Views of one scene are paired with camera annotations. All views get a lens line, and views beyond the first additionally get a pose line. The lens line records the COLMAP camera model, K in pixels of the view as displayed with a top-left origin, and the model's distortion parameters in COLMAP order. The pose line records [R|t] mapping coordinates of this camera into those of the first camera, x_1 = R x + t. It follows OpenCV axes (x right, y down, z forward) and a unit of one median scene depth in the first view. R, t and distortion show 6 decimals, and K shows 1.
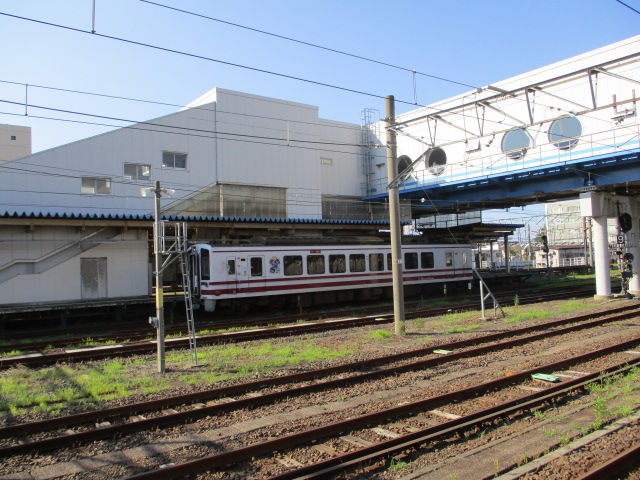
lens RADIAL K [[529.4, 0, 320.0], [0, 529.4, 240.0], [0, 0, 1]] dist [-0.055990, 0.000429]
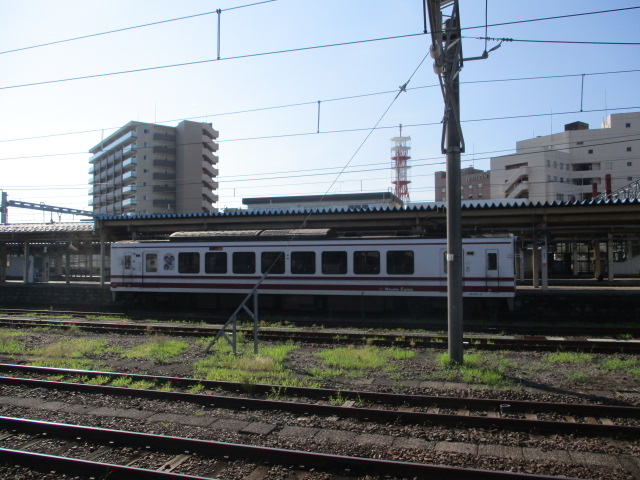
lens RADIAL K [[516.3, 0, 320.1], [0, 516.3, 225.8], [0, 0, 1]] dist [-0.009307, -0.002945]
pose [[0.589851, -0.019830, -0.807268, 0.799185], [0.016524, 0.999786, -0.012486, -0.002491], [0.807343, -0.005974, 0.590053, 0.618729]]
